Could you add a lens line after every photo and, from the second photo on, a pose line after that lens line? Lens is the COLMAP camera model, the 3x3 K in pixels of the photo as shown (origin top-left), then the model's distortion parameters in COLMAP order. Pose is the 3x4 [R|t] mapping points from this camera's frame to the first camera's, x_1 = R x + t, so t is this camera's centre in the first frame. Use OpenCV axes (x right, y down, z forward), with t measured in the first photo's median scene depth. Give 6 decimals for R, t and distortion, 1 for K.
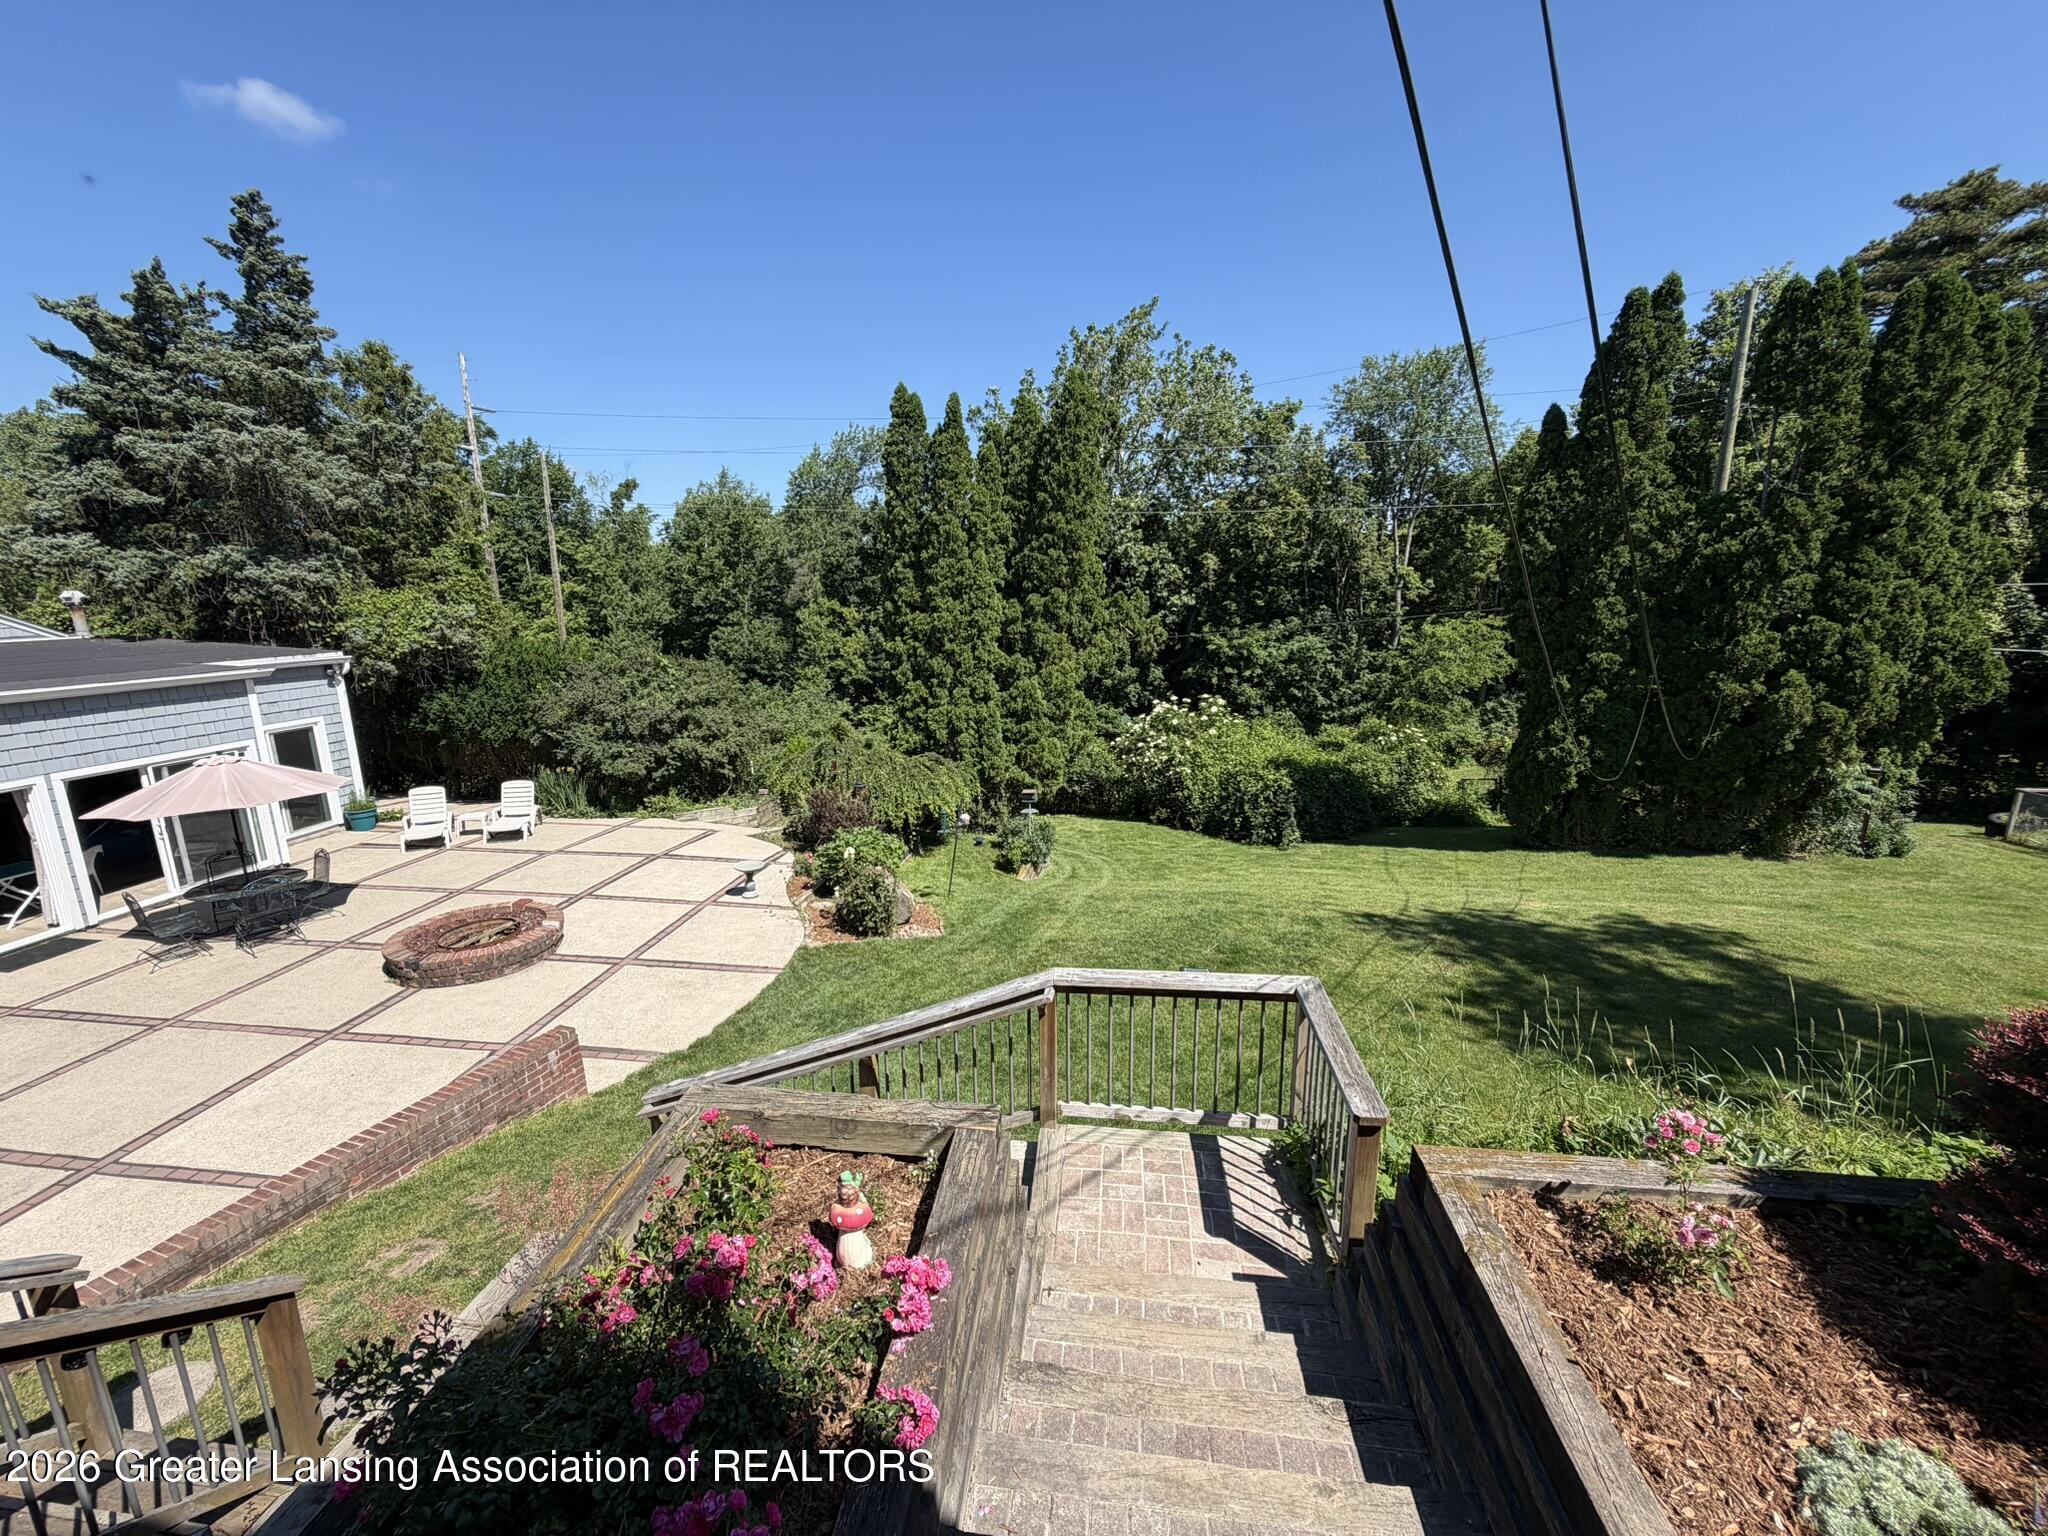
lens RADIAL K [[815.9, 0, 1018.9], [0, 815.9, 767.3], [0, 0, 1]] dist [-0.000082, 0.000435]
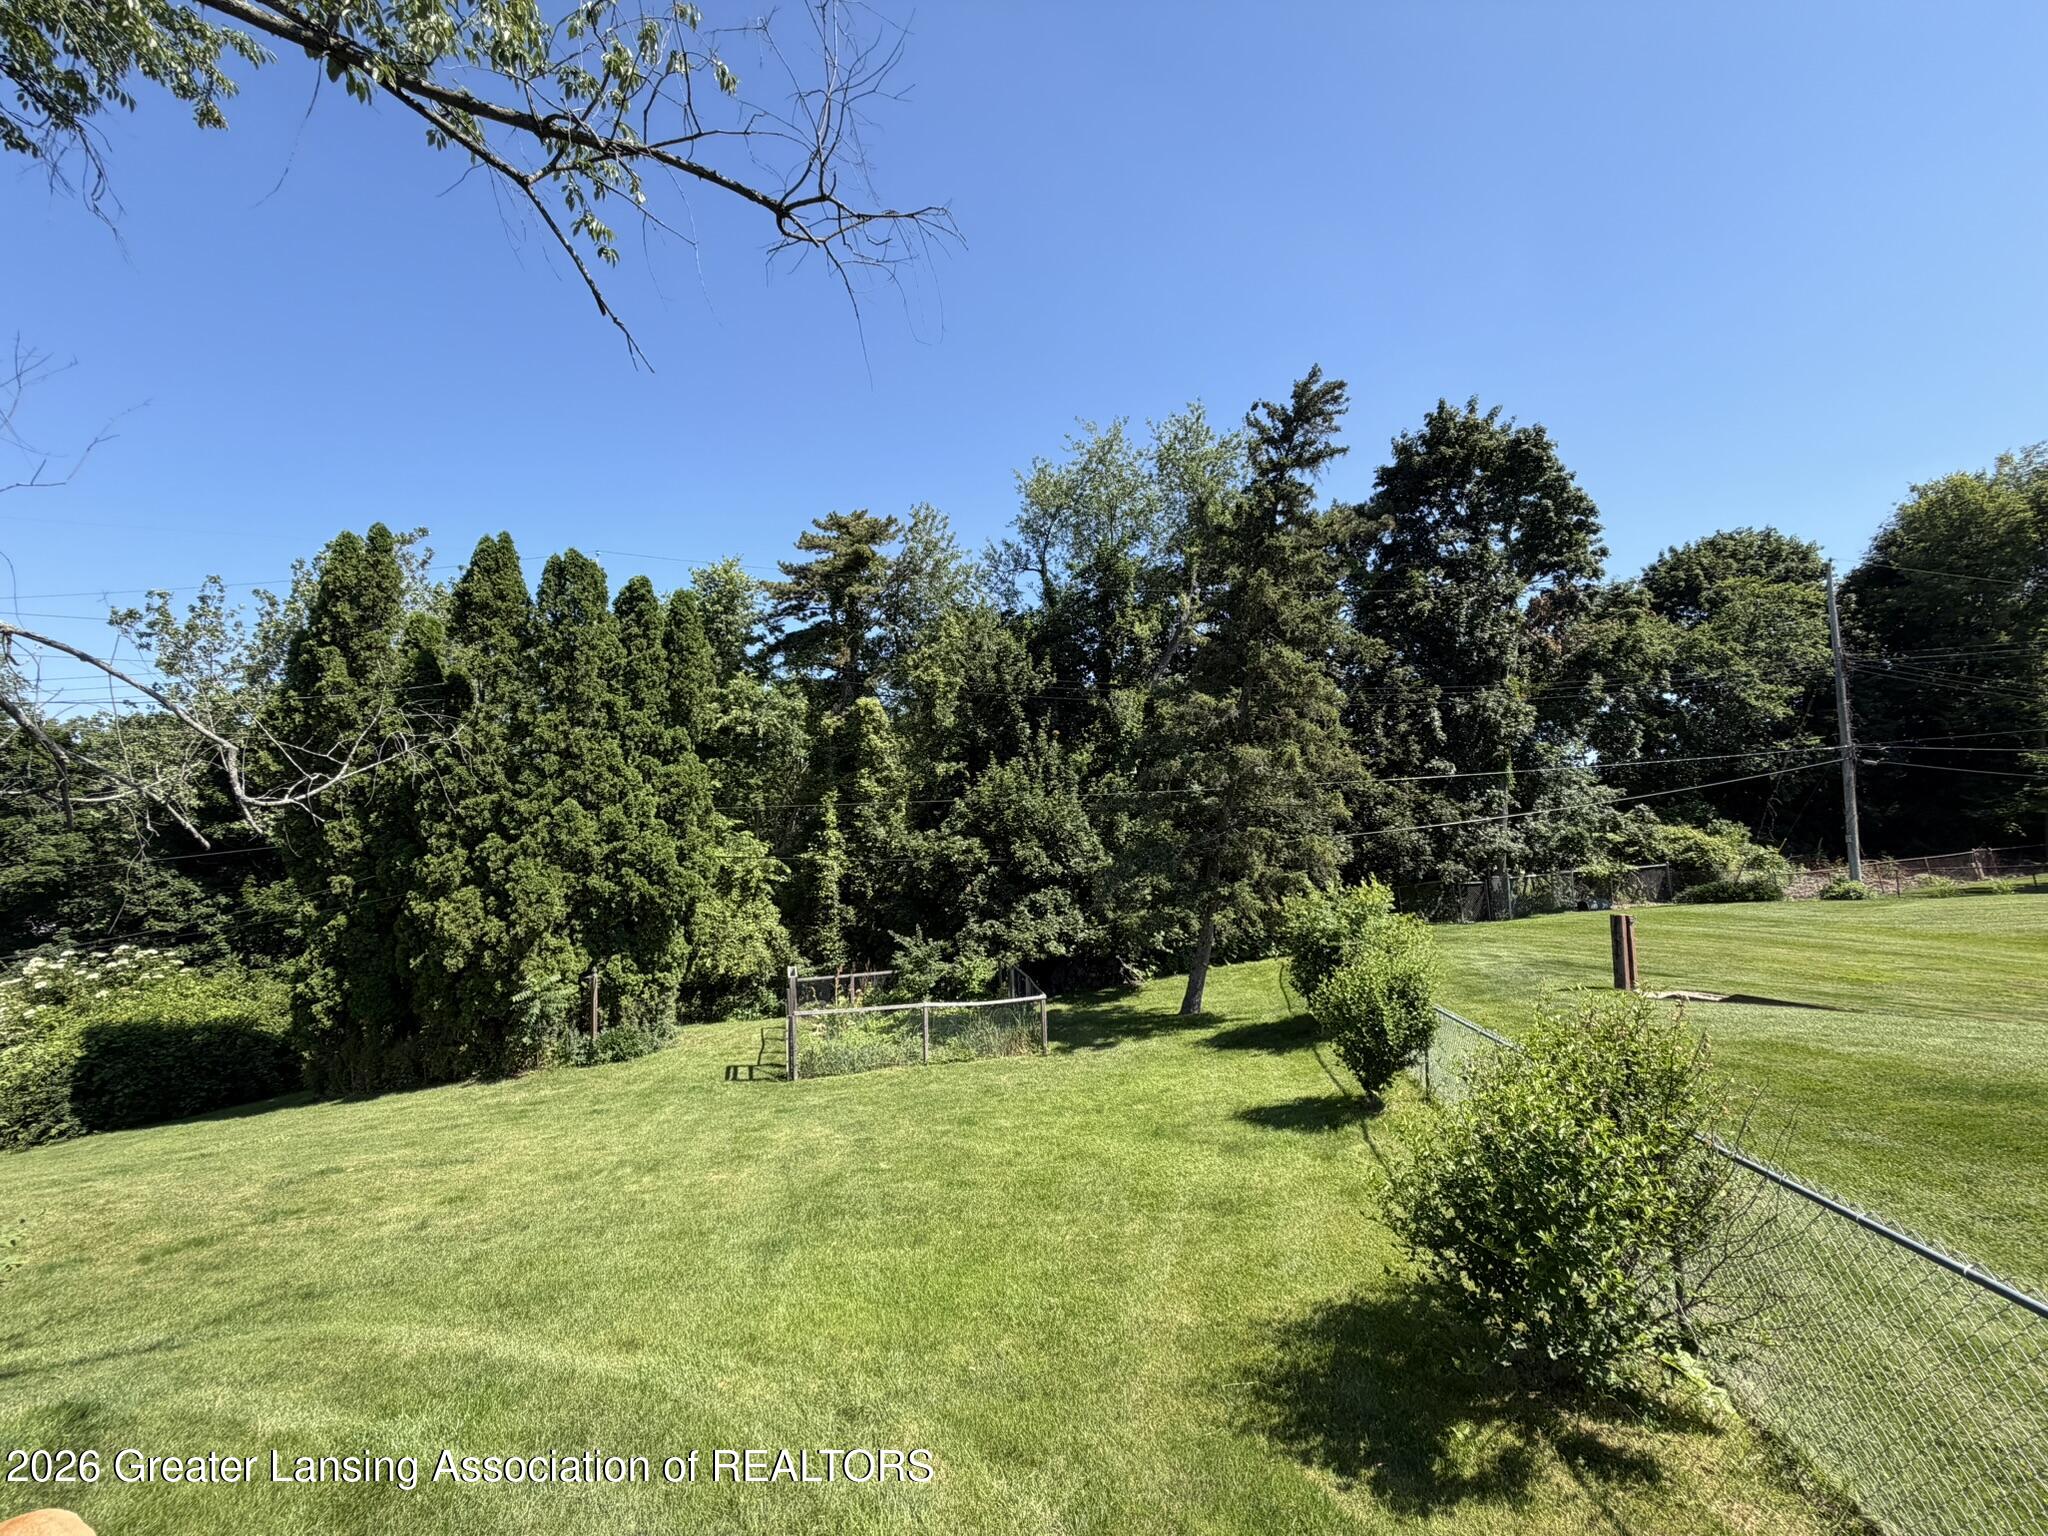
lens RADIAL K [[815.9, 0, 1018.9], [0, 815.9, 767.3], [0, 0, 1]] dist [-0.000082, 0.000435]
pose [[0.883597, 0.016815, 0.467947, 0.995770], [0.112226, 0.962623, -0.246499, 0.060704], [-0.454601, 0.270321, 0.848684, -0.204177]]
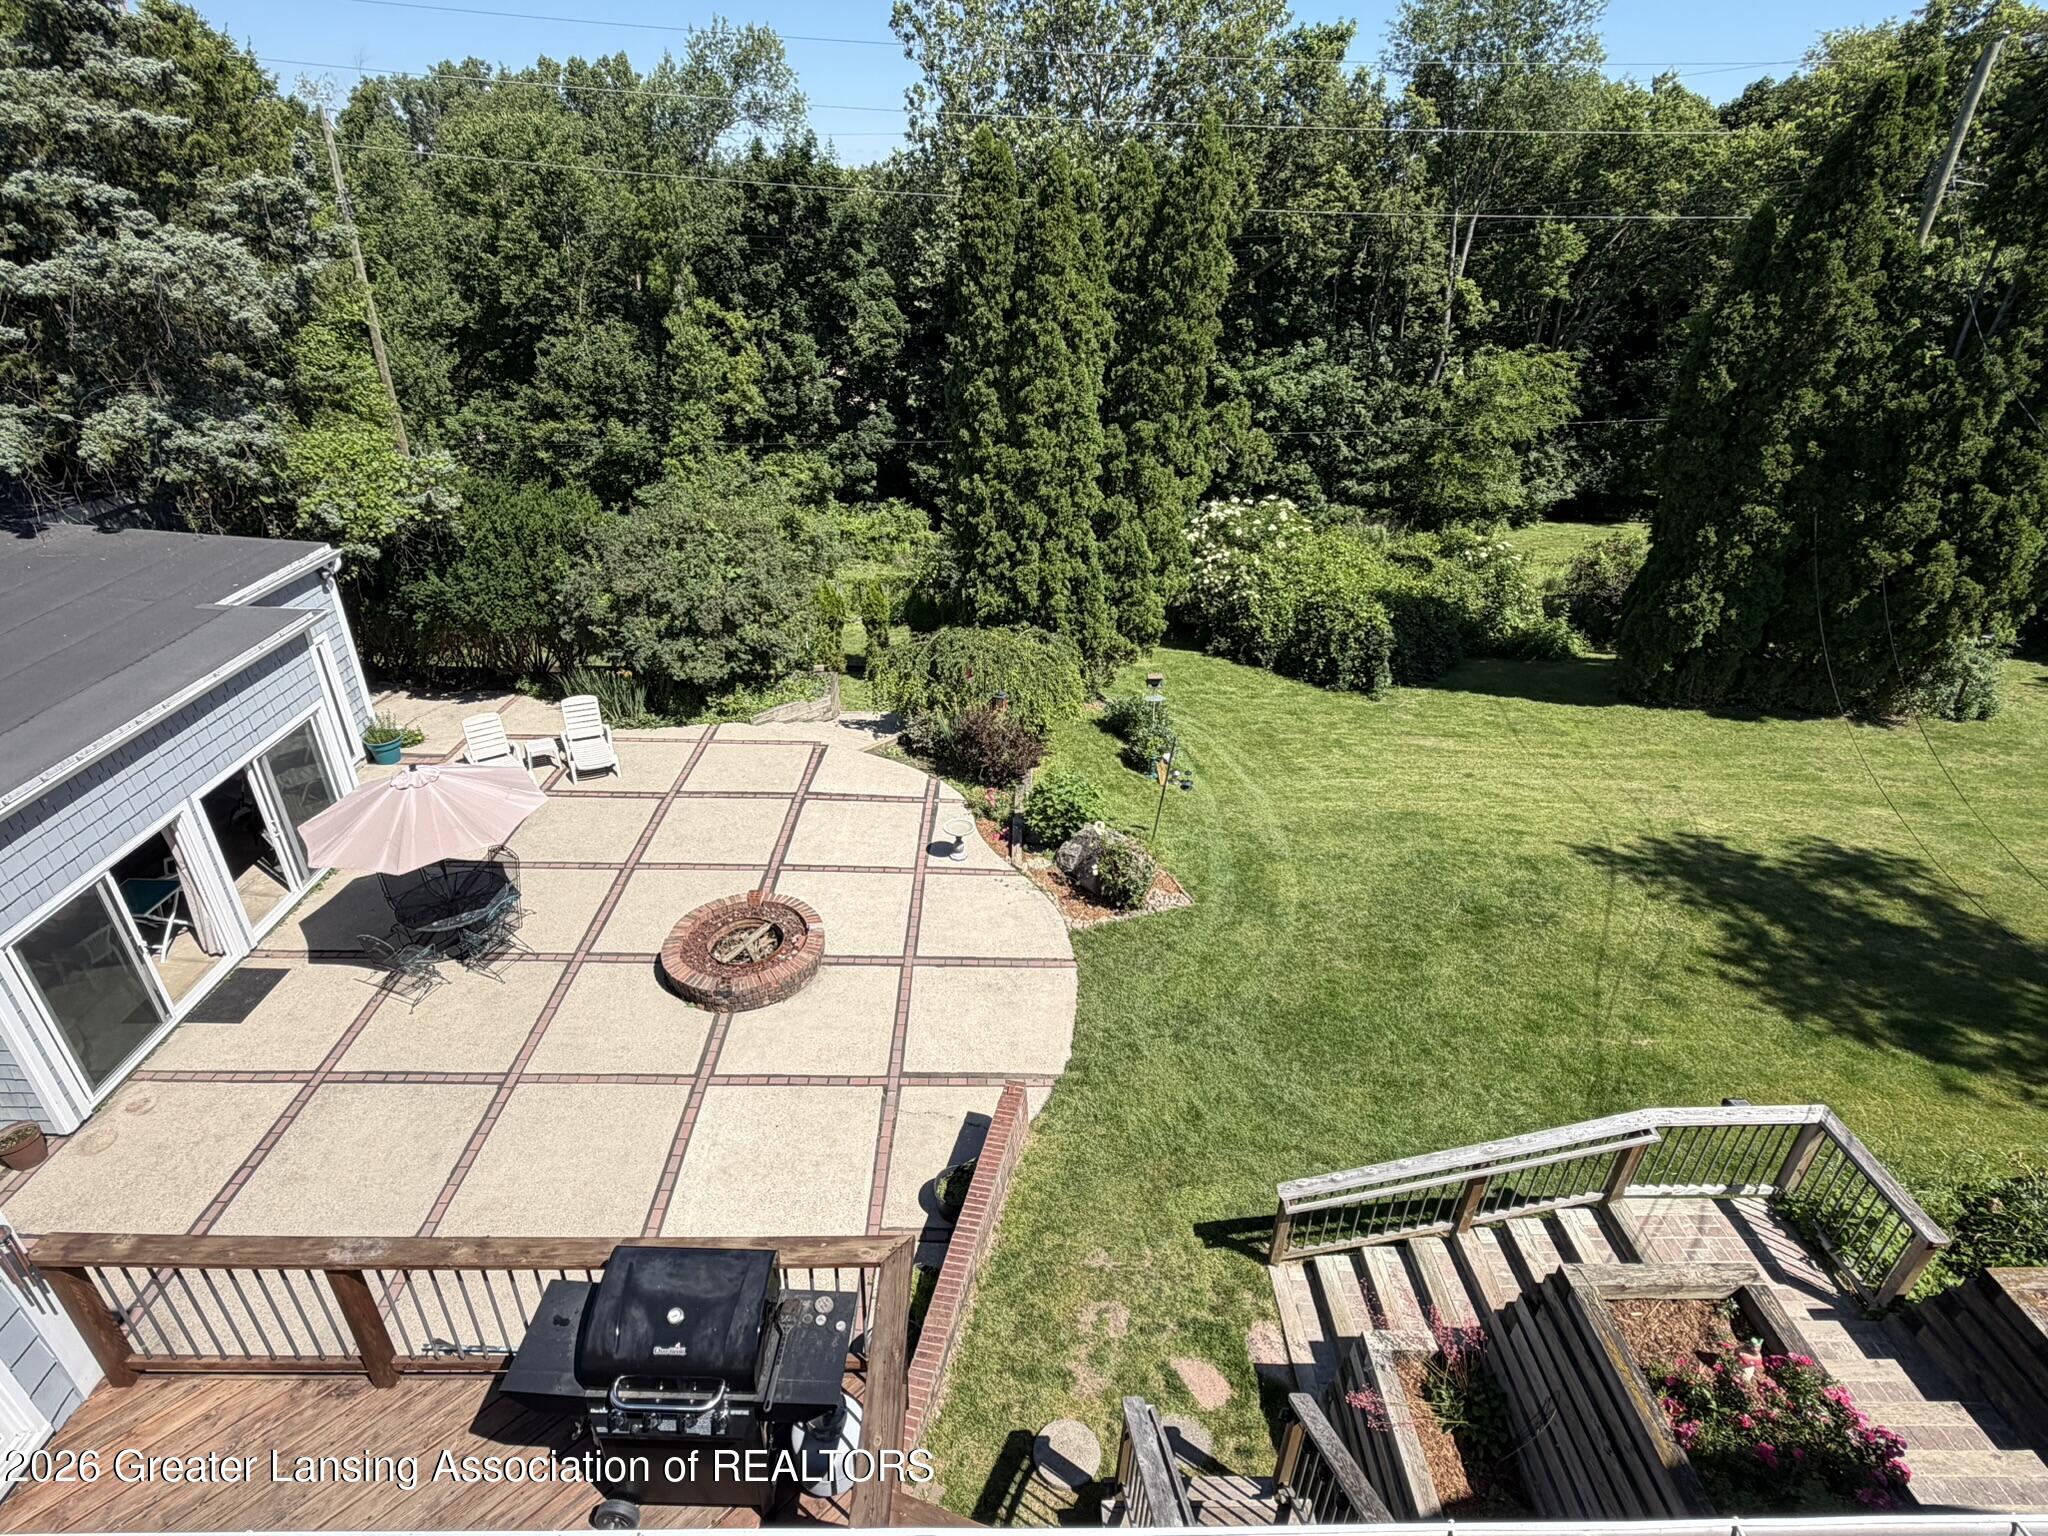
lens RADIAL K [[1047.9, 0, 1019.4], [0, 1047.9, 769.2], [0, 0, 1]] dist [0.001549, 0.000048]
pose [[0.988864, -0.042034, 0.142765, -0.301203], [-0.000070, 0.959153, 0.282888, -0.196074], [-0.148825, -0.279747, 0.948469, -0.086365]]
